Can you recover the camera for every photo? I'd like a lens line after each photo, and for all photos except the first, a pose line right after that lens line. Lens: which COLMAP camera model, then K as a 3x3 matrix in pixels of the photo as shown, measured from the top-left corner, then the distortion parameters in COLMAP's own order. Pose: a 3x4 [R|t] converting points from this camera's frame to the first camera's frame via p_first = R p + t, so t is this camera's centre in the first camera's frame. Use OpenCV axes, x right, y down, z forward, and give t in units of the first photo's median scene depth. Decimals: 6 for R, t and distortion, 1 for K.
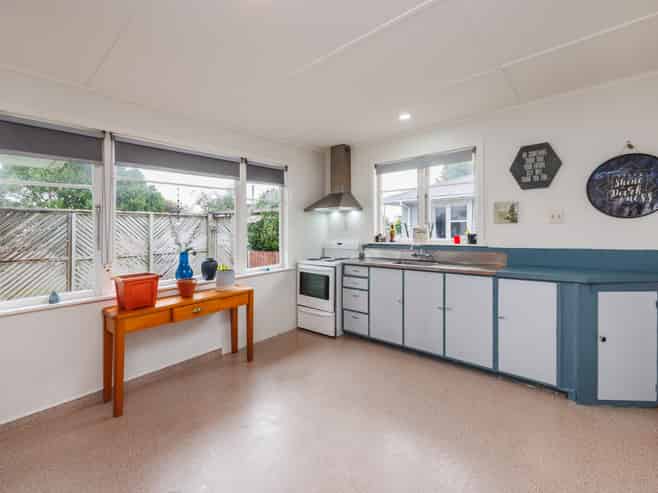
lens RADIAL K [[300.4, 0, 329.0], [0, 300.4, 246.5], [0, 0, 1]] dist [0.016229, 0.000136]
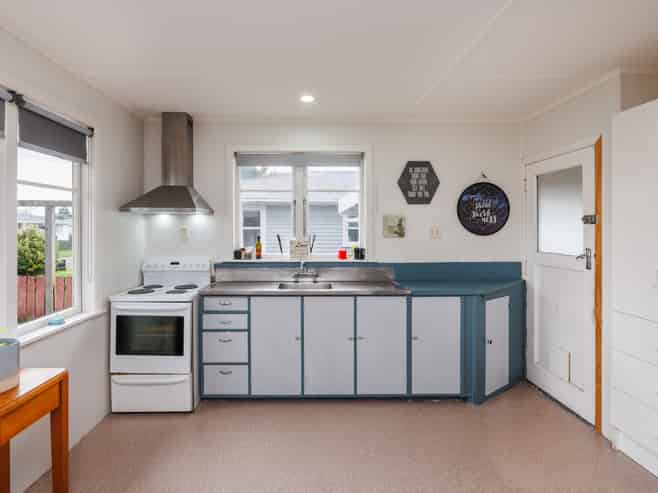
lens RADIAL K [[345.7, 0, 307.8], [0, 345.7, 248.9], [0, 0, 1]] dist [-0.001928, -0.000473]
pose [[0.751763, -0.017034, 0.659213, -0.293610], [0.025711, 0.999663, -0.003491, -0.036951], [-0.658931, 0.019573, 0.751948, 0.297442]]
